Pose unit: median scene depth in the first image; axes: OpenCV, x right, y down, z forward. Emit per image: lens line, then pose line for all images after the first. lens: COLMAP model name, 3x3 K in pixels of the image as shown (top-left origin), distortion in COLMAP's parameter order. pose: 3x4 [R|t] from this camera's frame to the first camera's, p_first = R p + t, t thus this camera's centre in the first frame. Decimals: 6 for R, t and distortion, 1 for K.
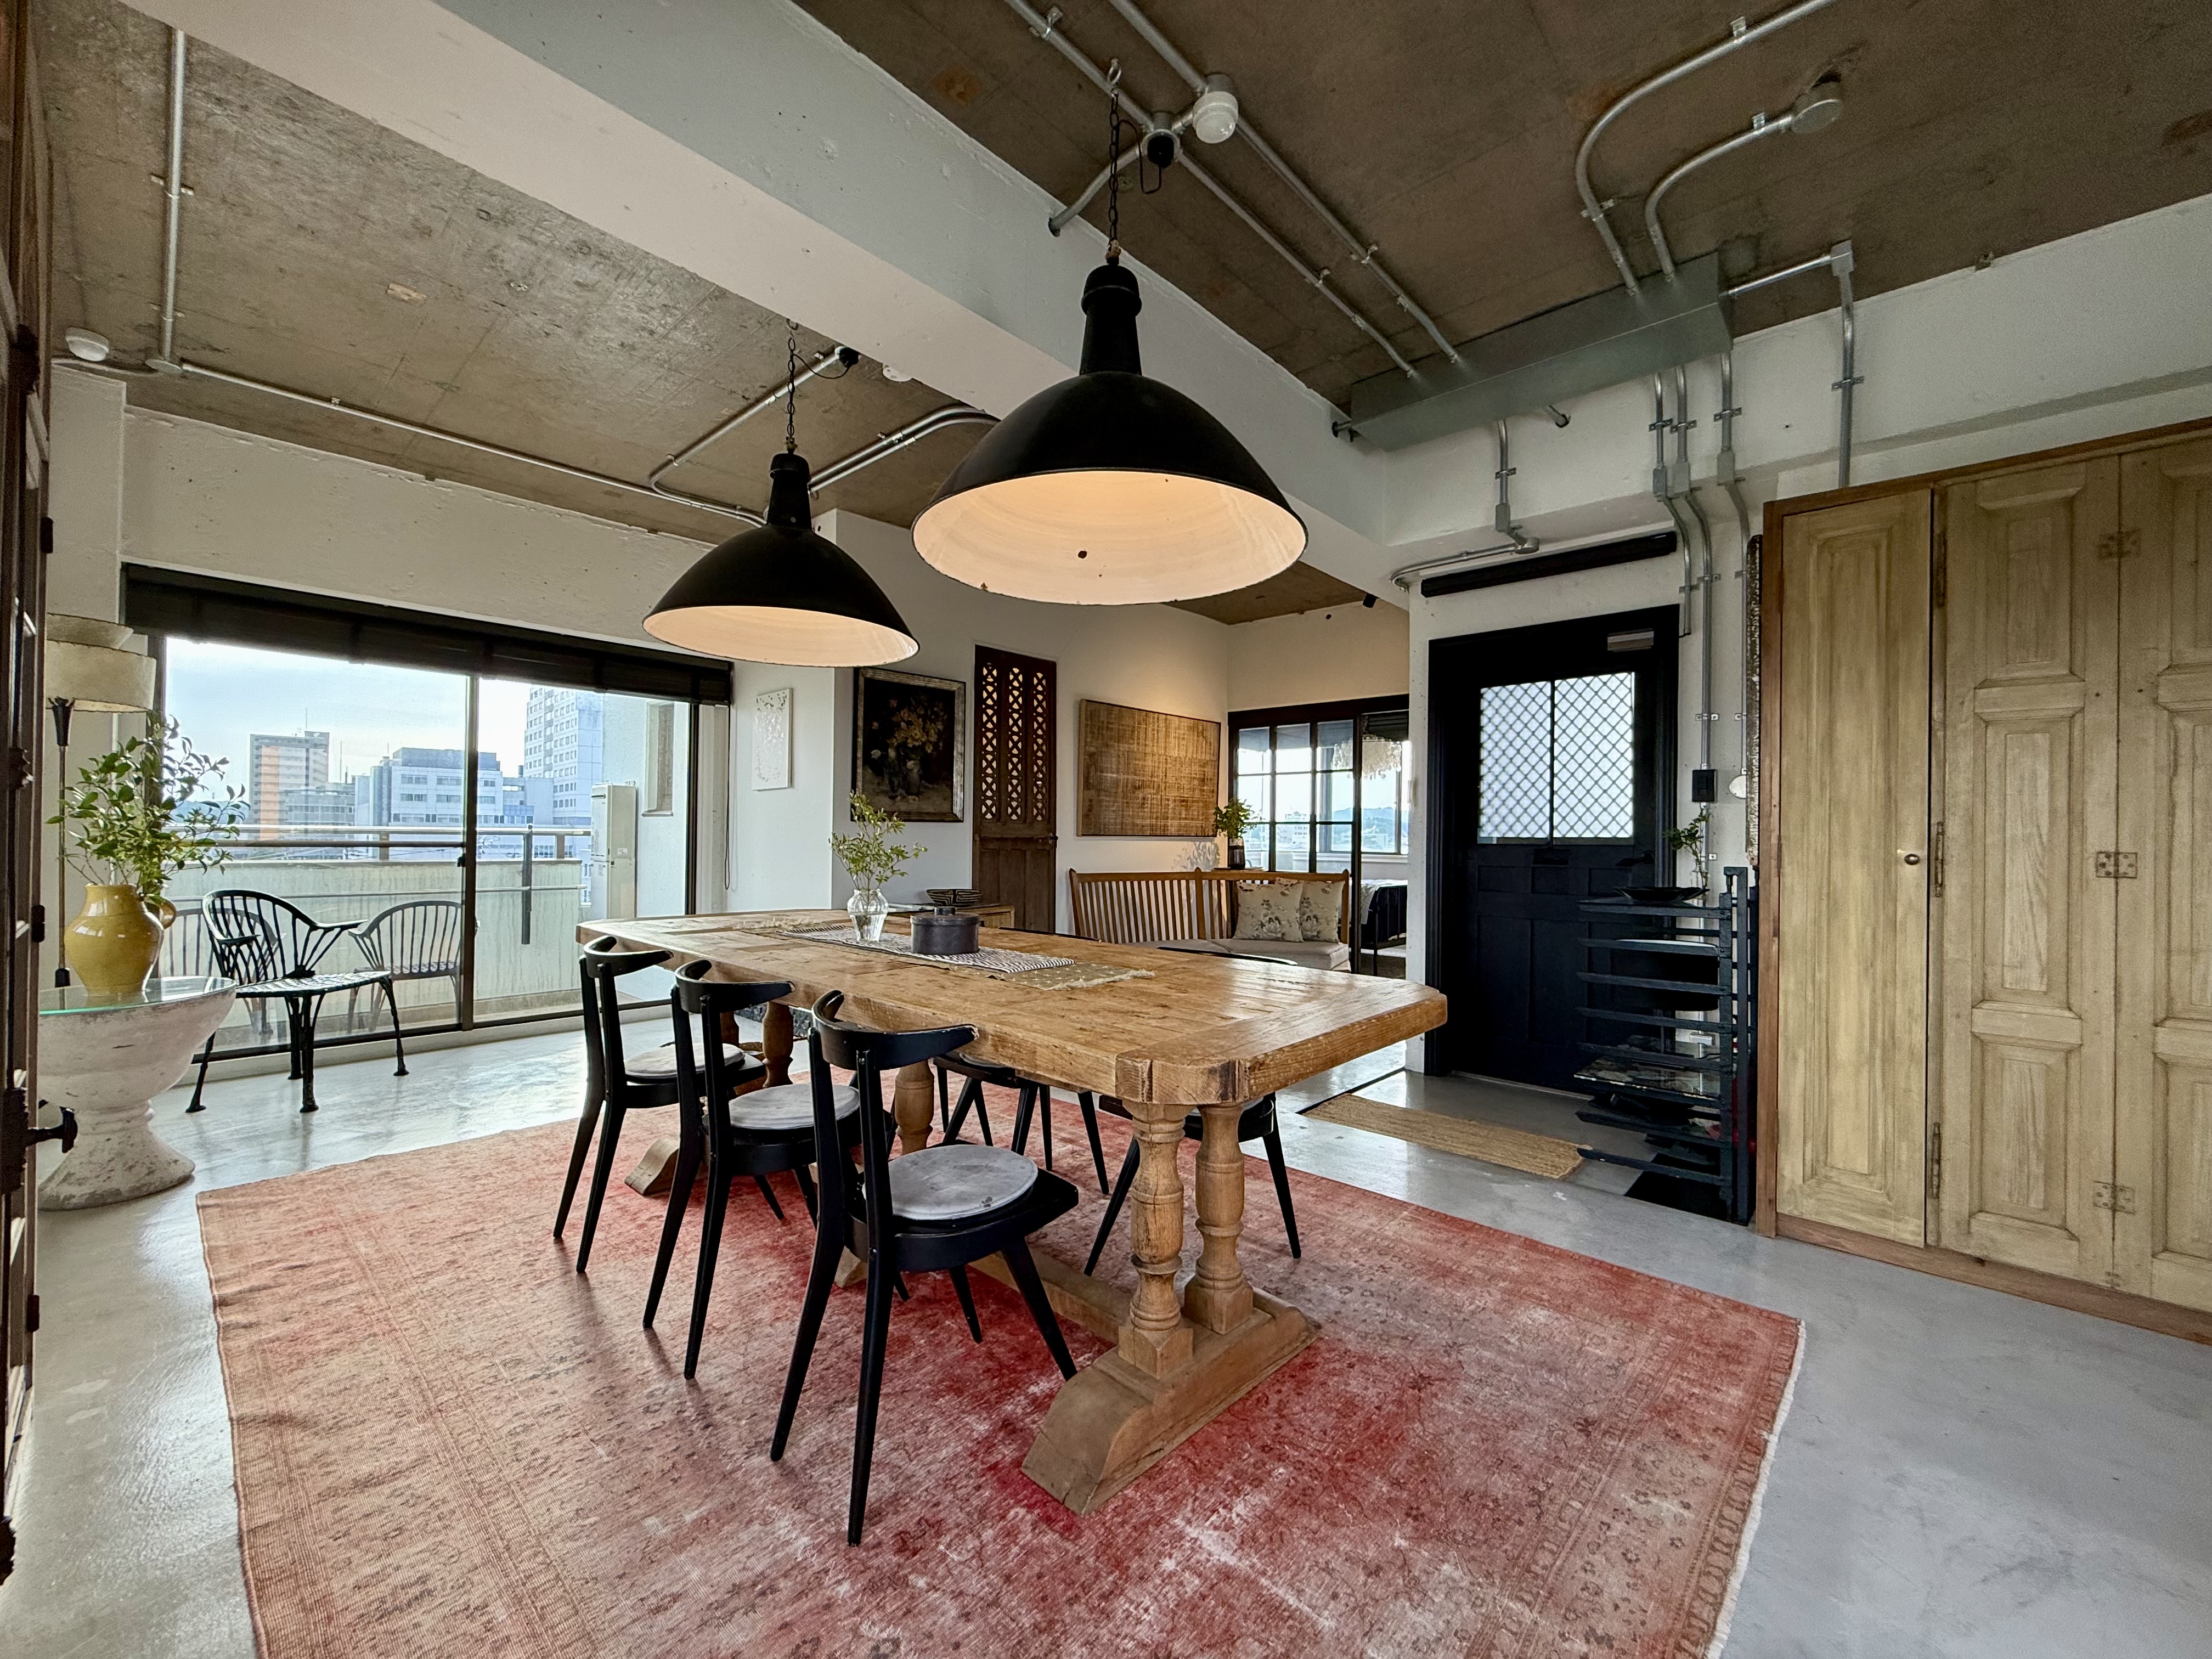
lens RADIAL K [[889.5, 0, 1104.2], [0, 889.5, 832.6], [0, 0, 1]] dist [0.000028, 0.000000]
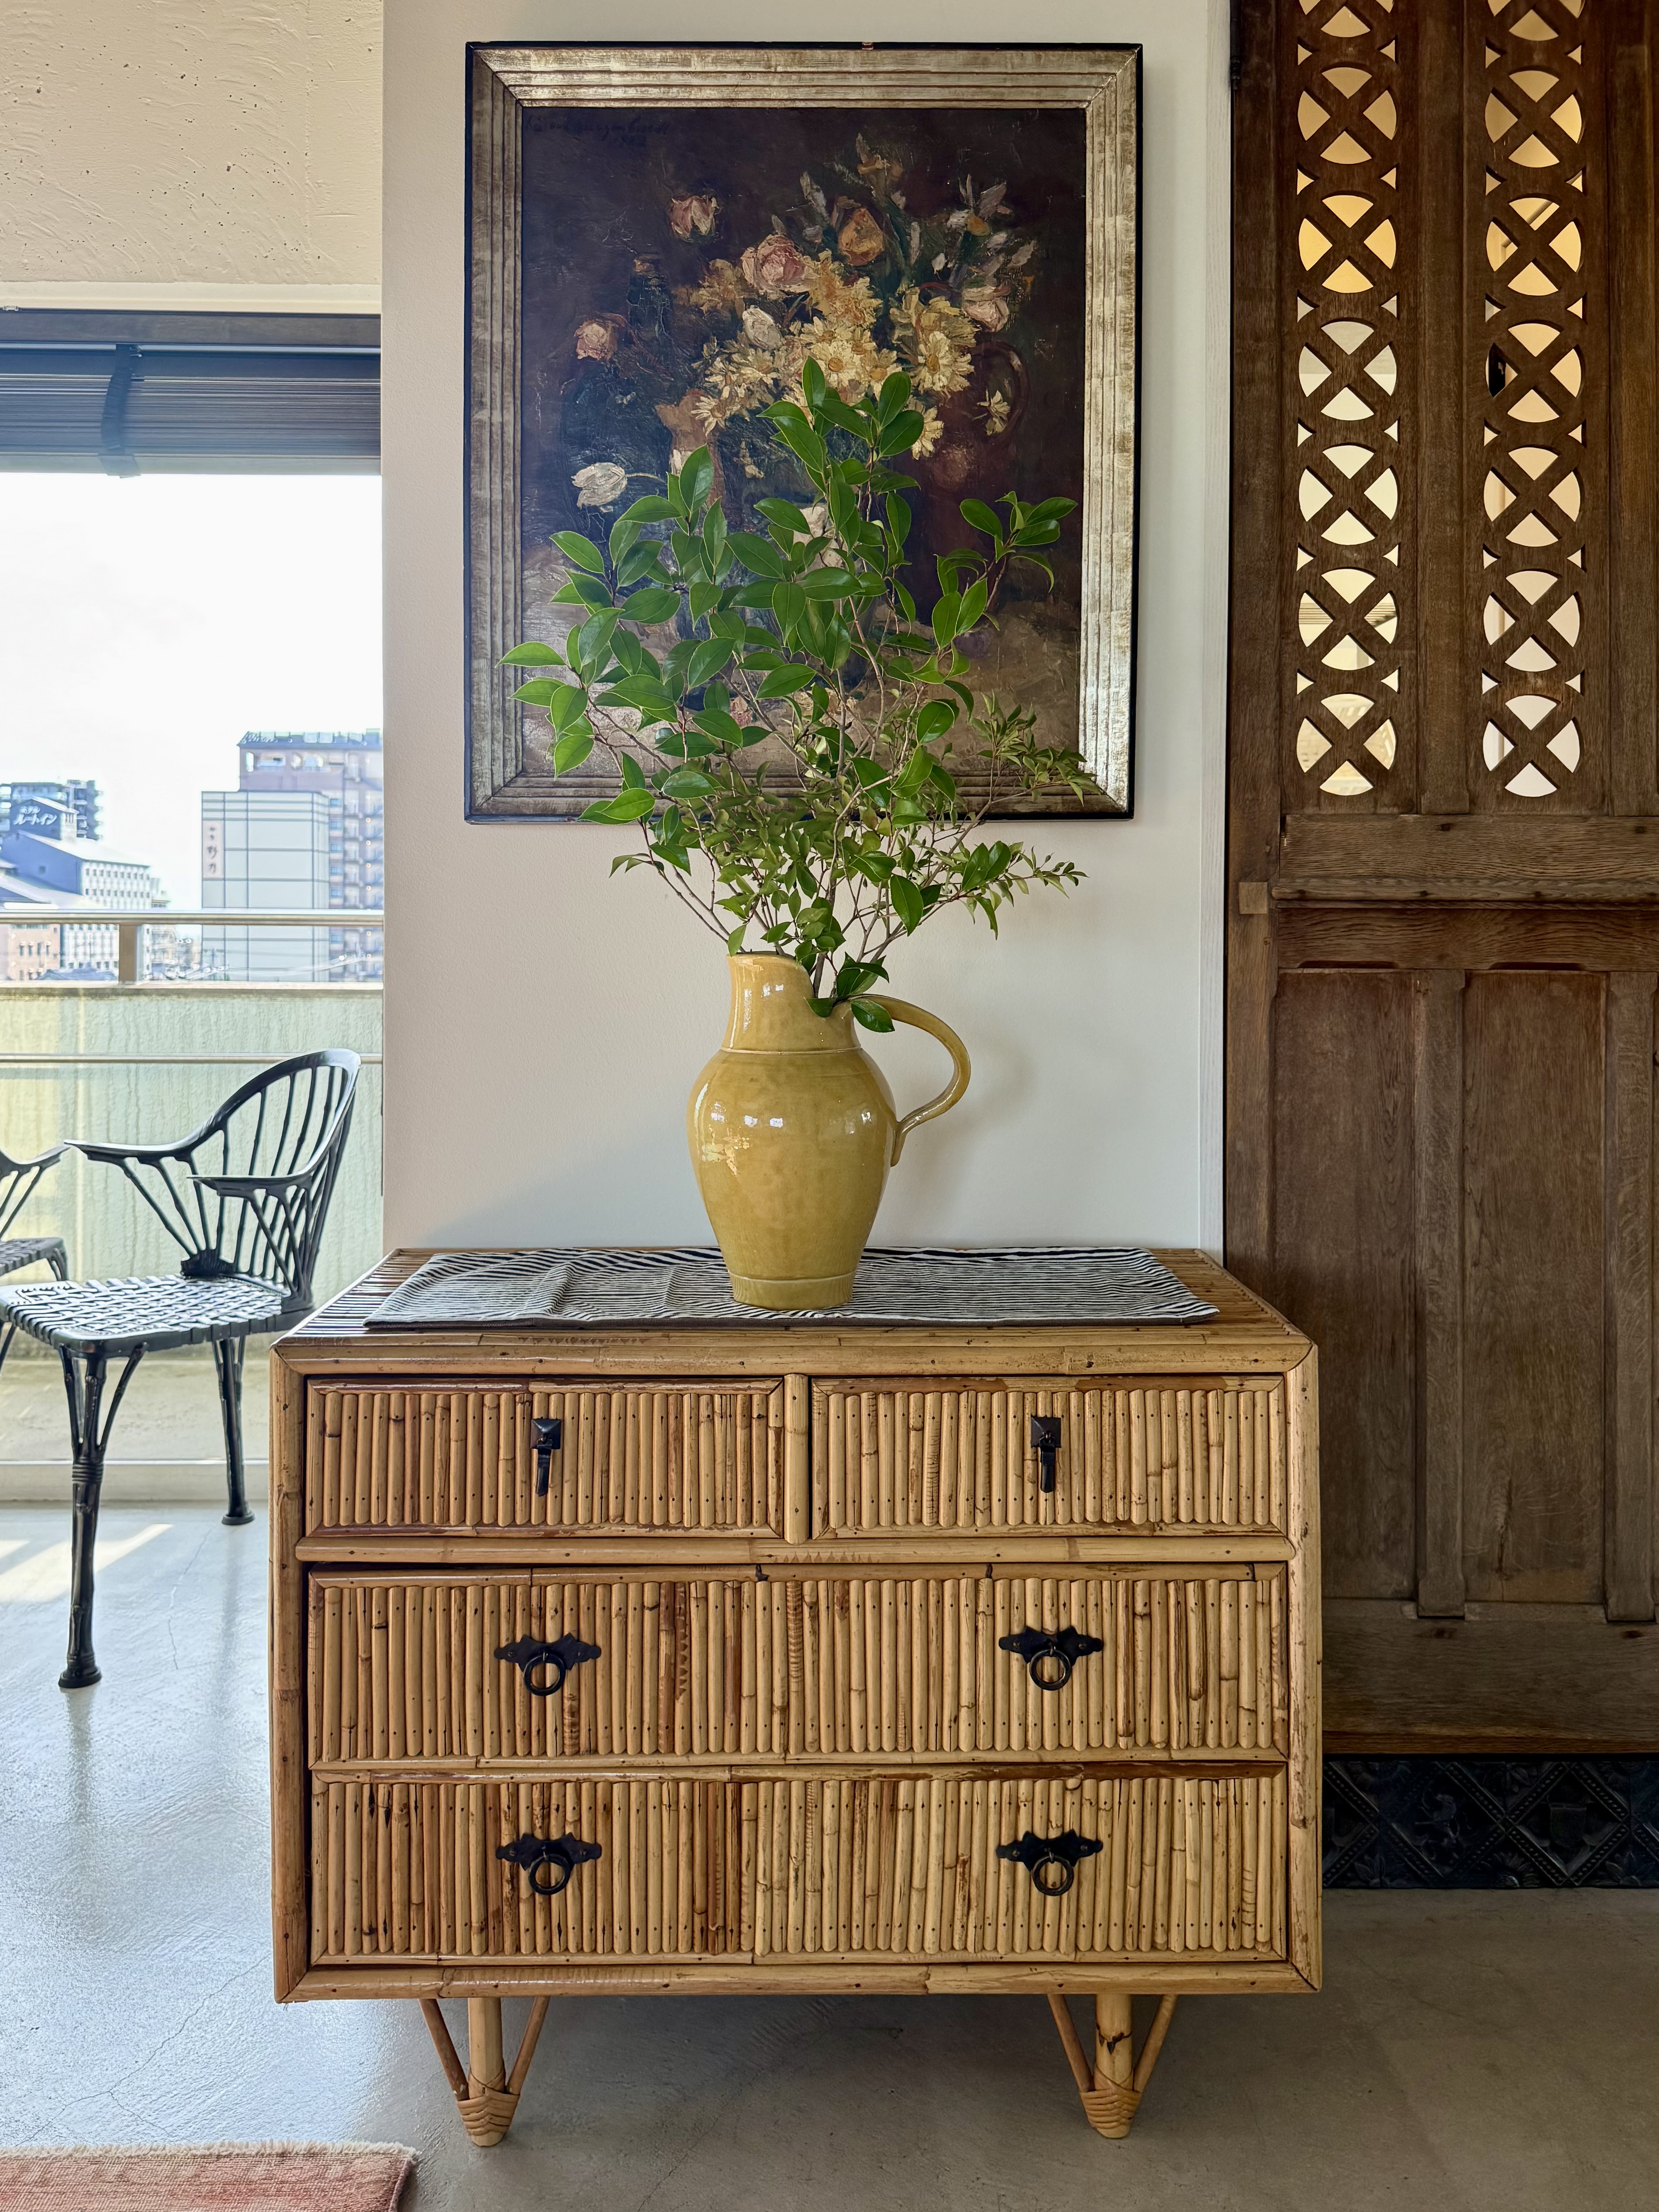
lens RADIAL K [[1584.6, 0, 942.0], [0, 1584.6, 972.2], [0, 0, 1]] dist [0.006599, -0.006230]
pose [[0.684413, -0.005821, -0.729071, 0.049122], [0.007321, 0.999973, -0.001112, 0.019879], [0.729058, -0.004576, 0.684437, 0.718597]]
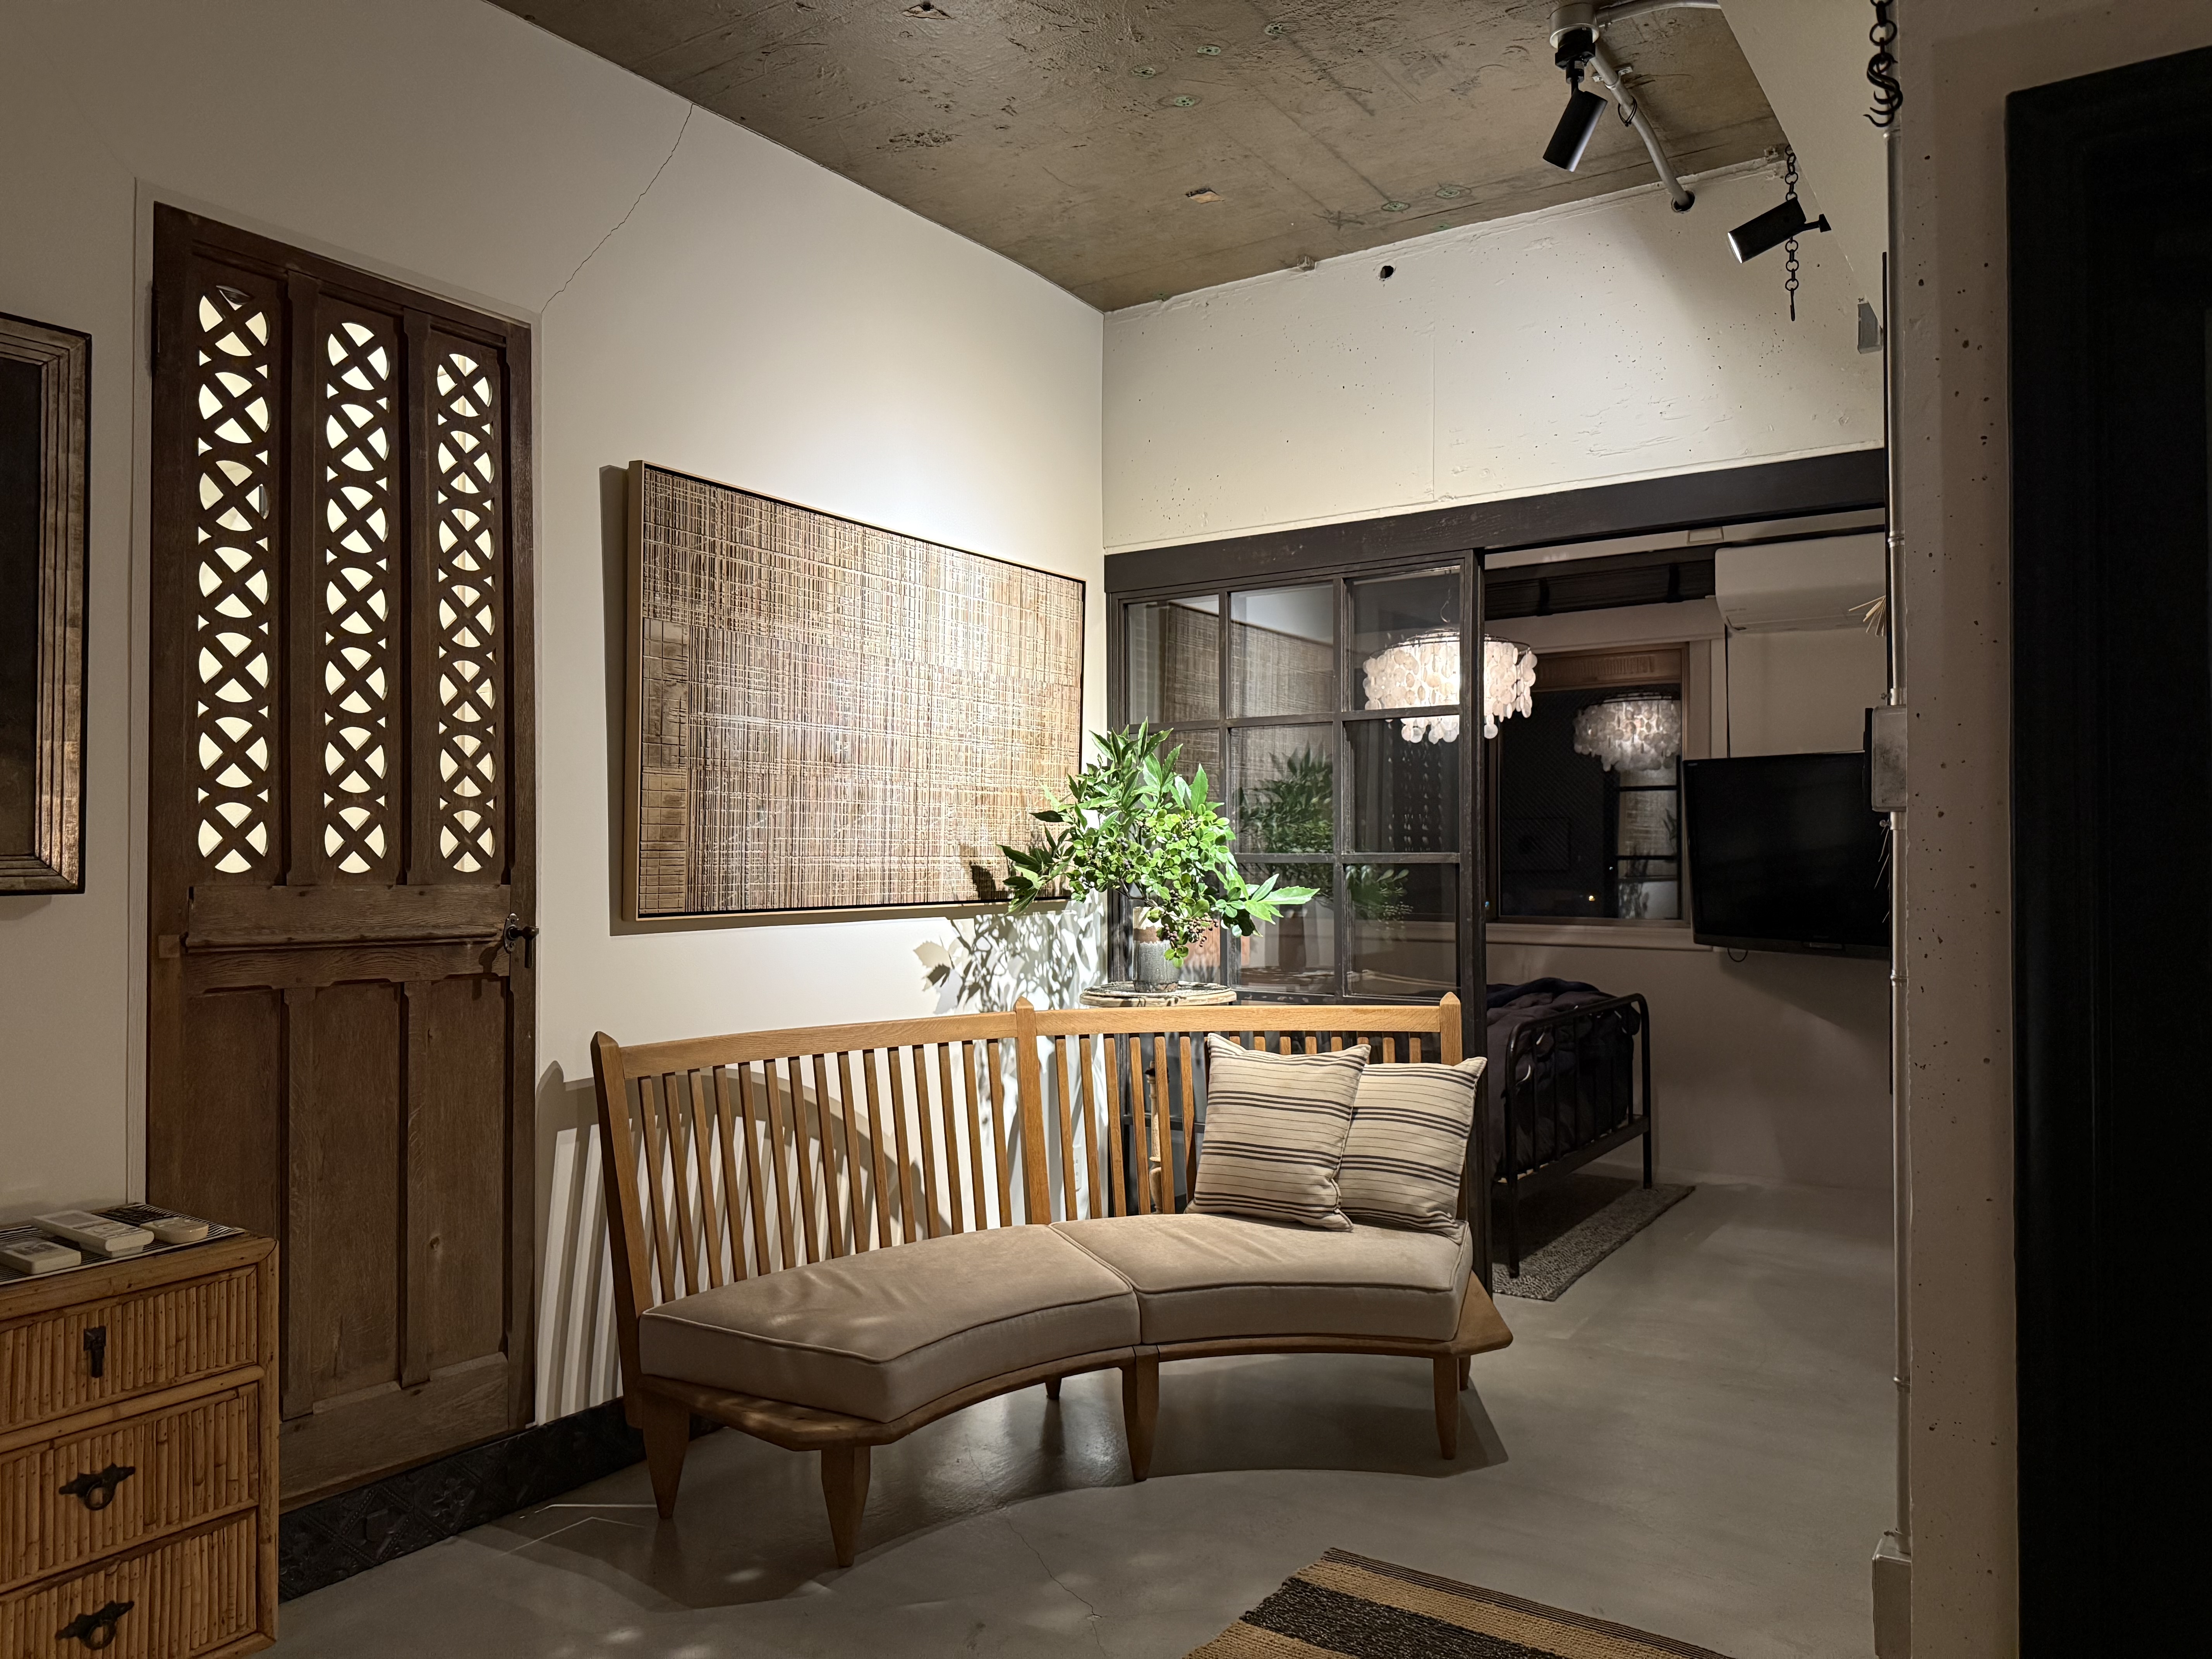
lens RADIAL K [[1584.7, 0, 1108.8], [0, 1584.7, 836.3], [0, 0, 1]] dist [0.006599, -0.006230]
pose [[0.988311, -0.009545, 0.152149, 0.056102], [0.011110, 0.999894, -0.009438, -0.019343], [-0.152043, 0.011018, 0.988312, 0.493037]]
